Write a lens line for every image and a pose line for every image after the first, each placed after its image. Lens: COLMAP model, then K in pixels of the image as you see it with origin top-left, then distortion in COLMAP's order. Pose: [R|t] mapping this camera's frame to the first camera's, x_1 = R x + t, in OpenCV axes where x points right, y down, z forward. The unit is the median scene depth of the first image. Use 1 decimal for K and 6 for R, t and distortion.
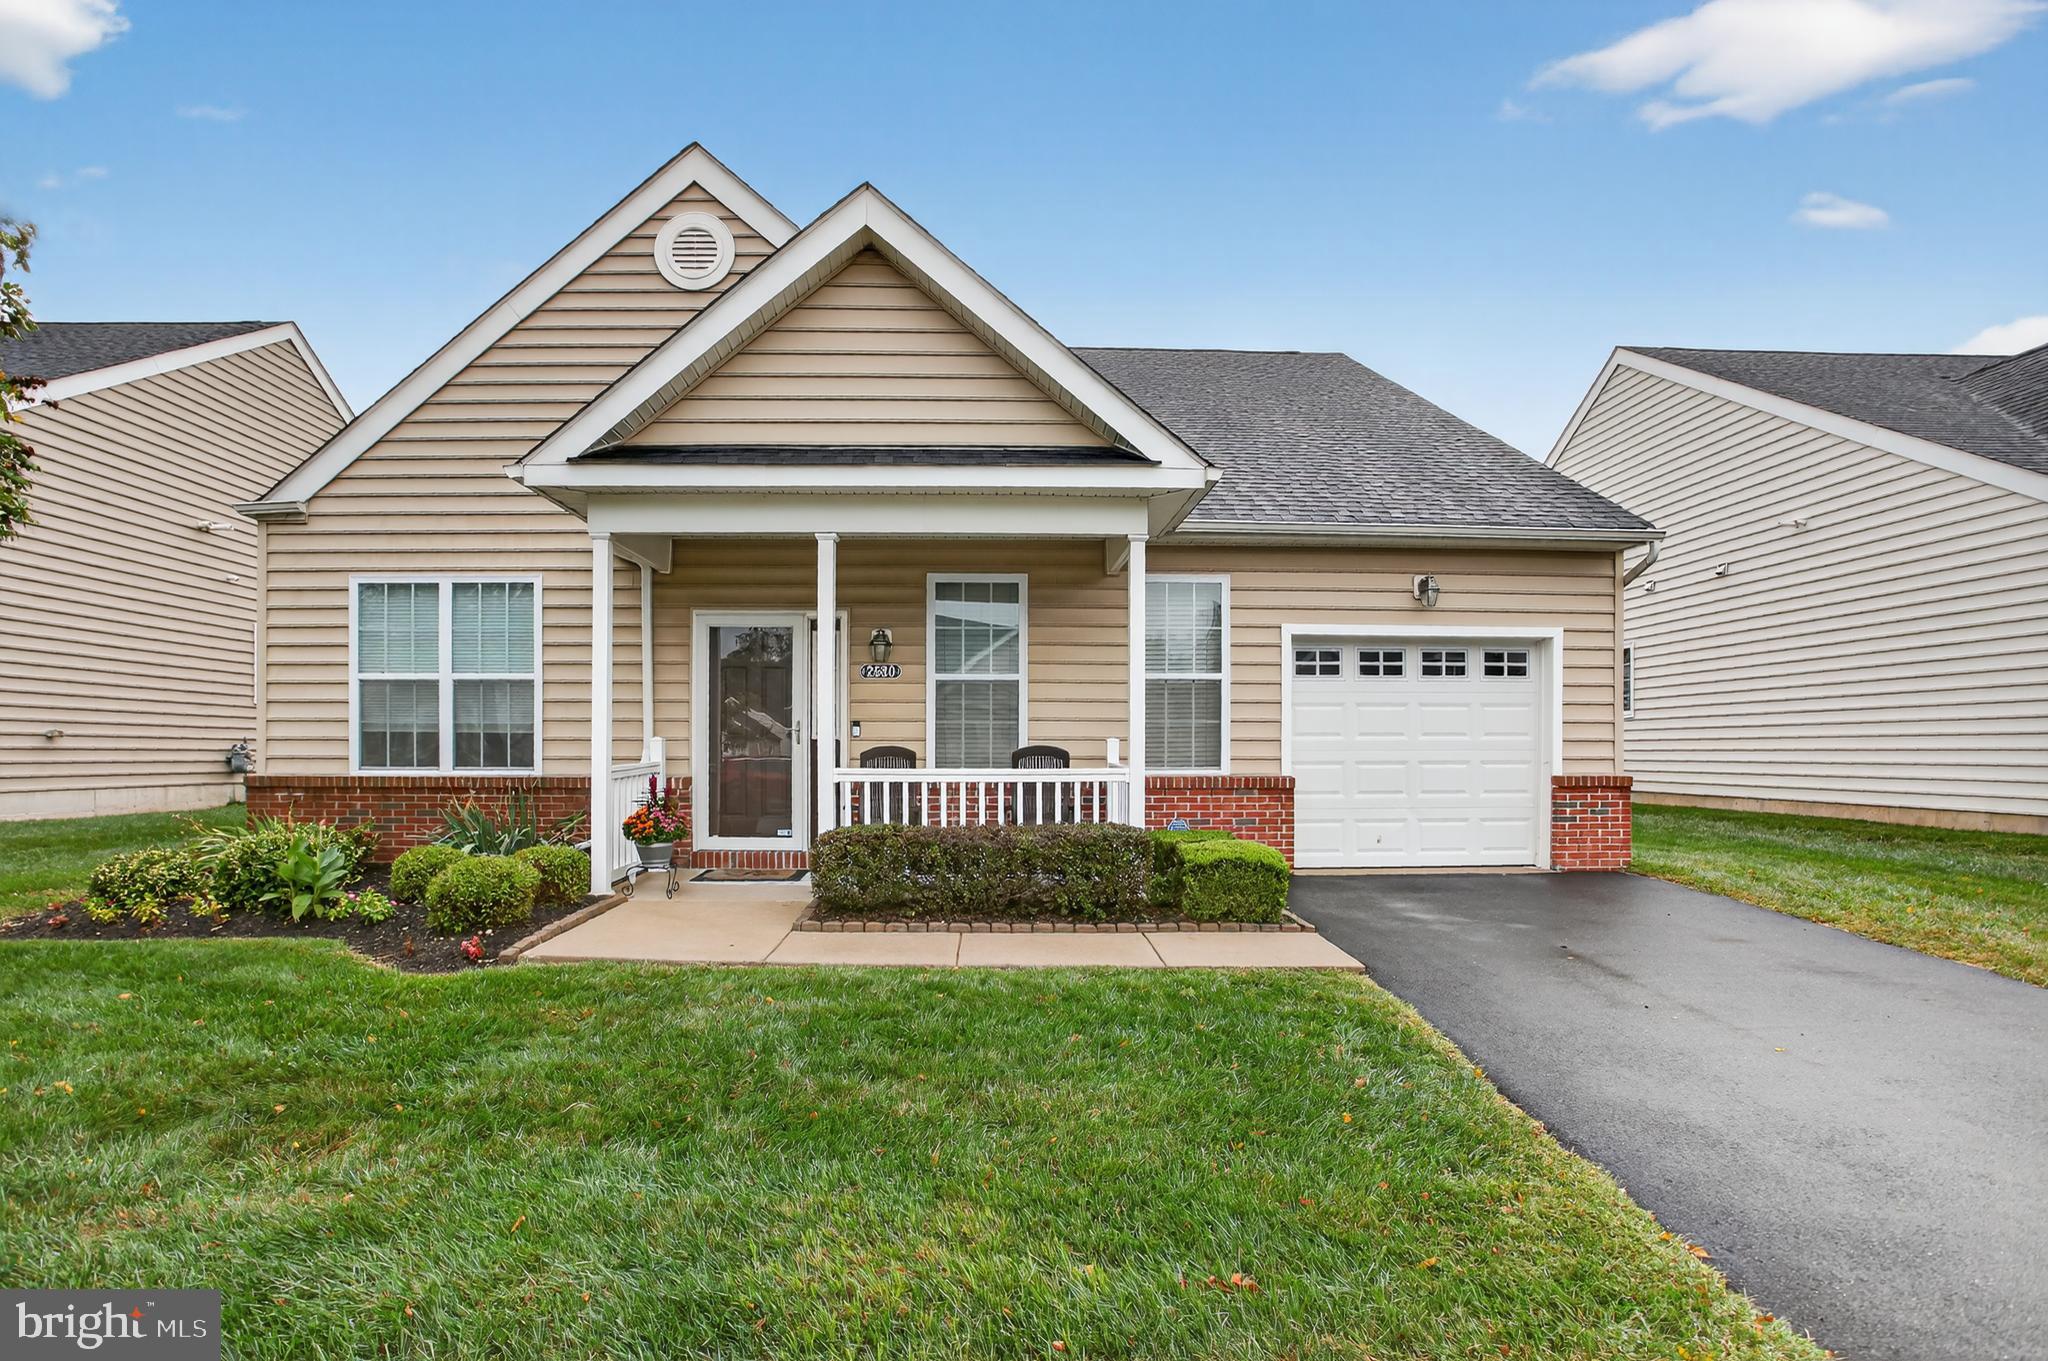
lens RADIAL K [[1043.0, 0, 1024.0], [0, 1043.0, 680.5], [0, 0, 1]] dist [-0.078367, 0.038254]
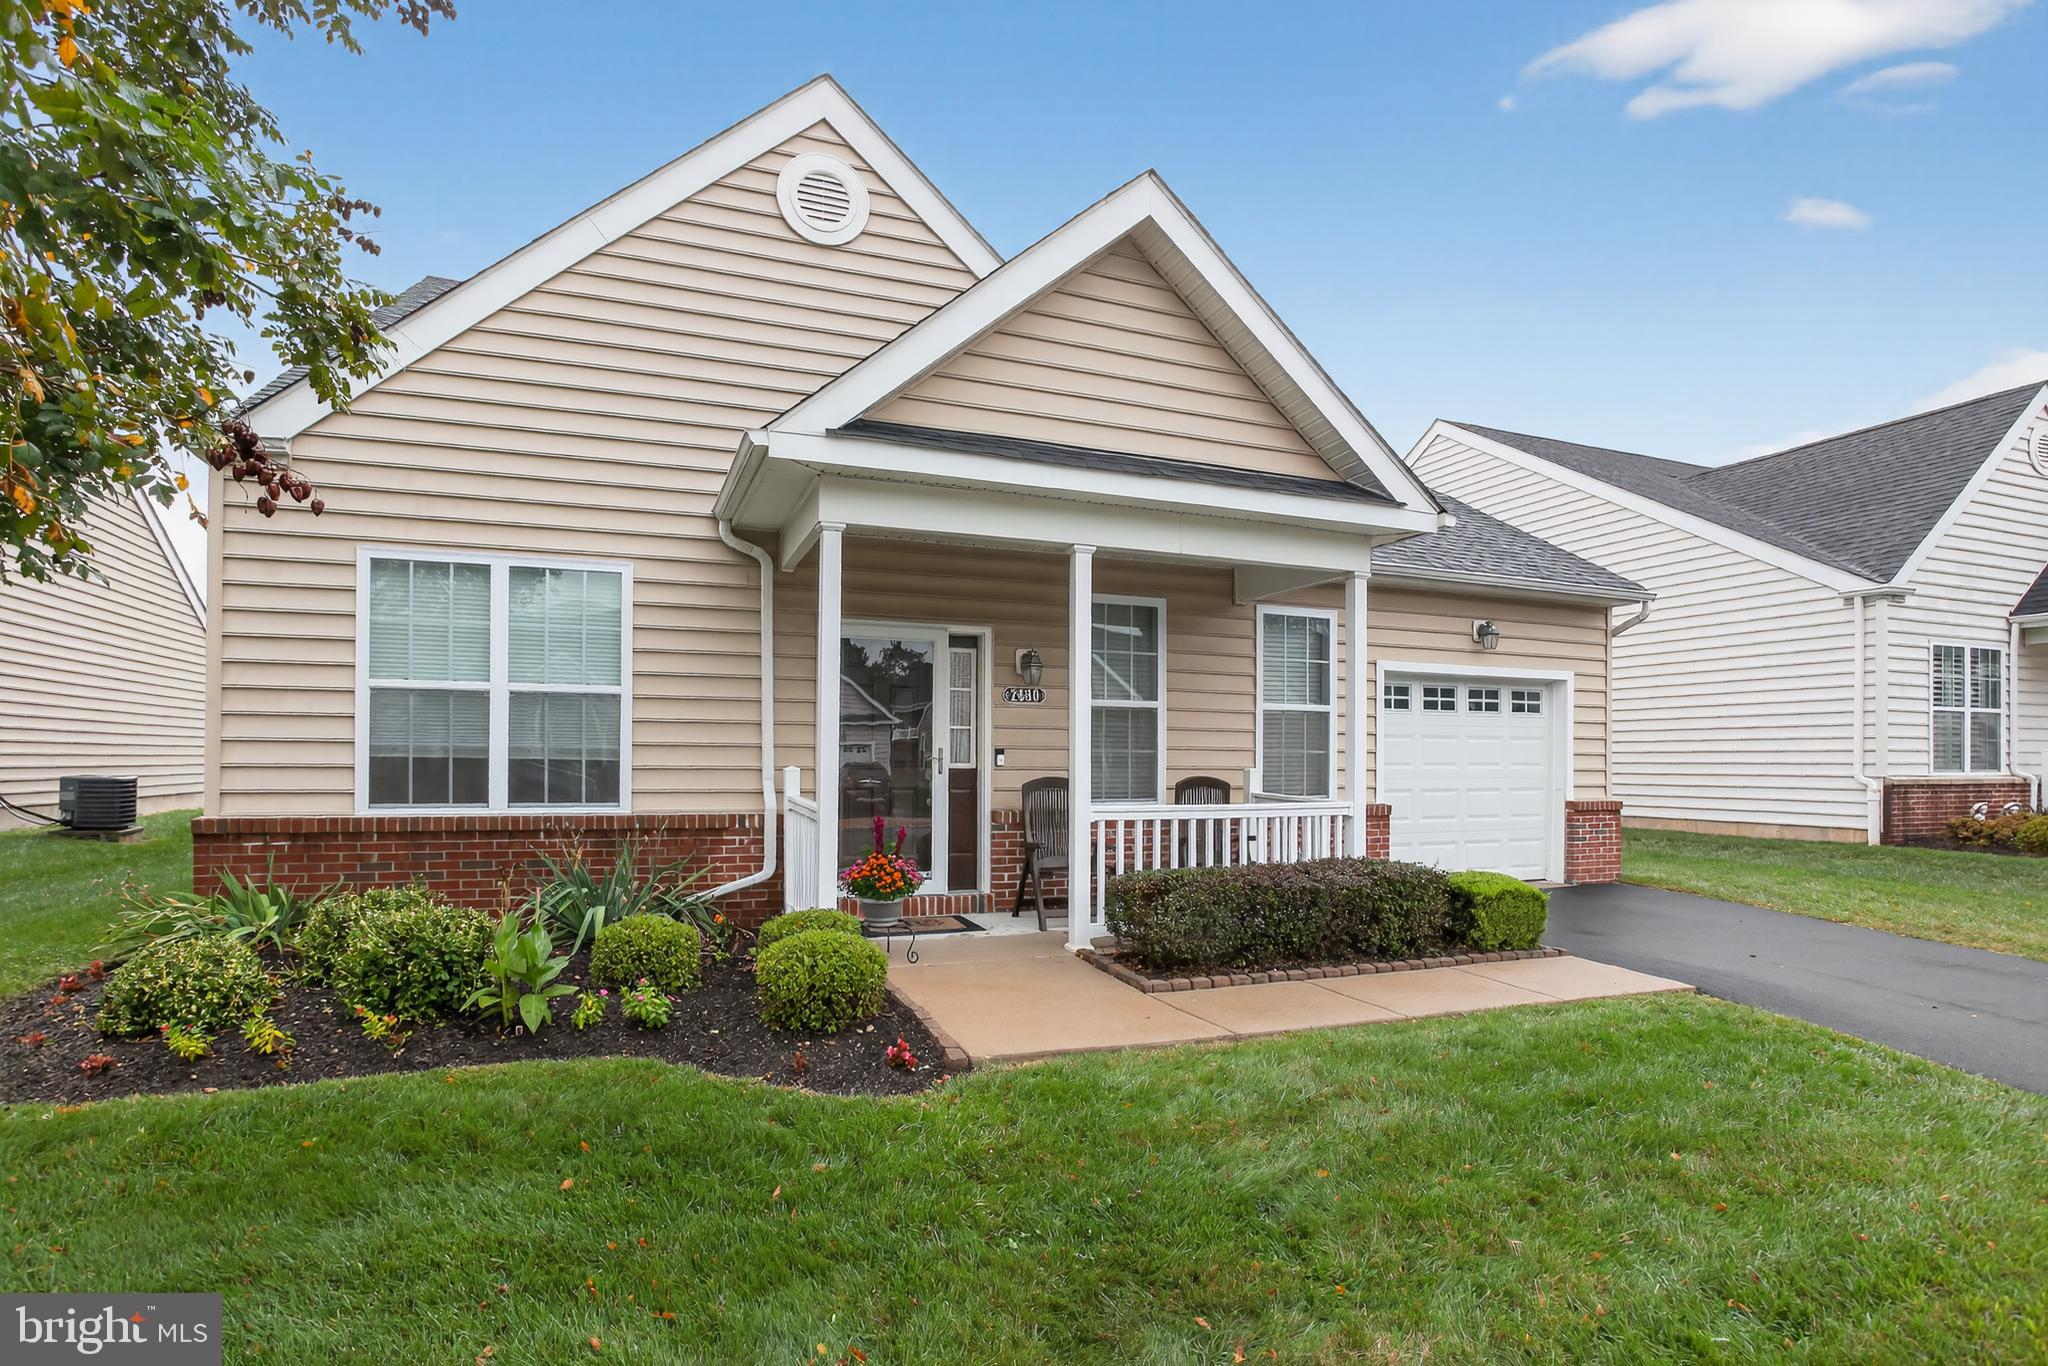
lens RADIAL K [[1026.9, 0, 998.0], [0, 1026.9, 688.5], [0, 0, 1]] dist [-0.070639, 0.031166]
pose [[0.943099, 0.028256, 0.331309, -0.462773], [-0.028593, 0.999584, -0.003857, -0.010256], [-0.331280, -0.005836, 0.943514, 0.152053]]
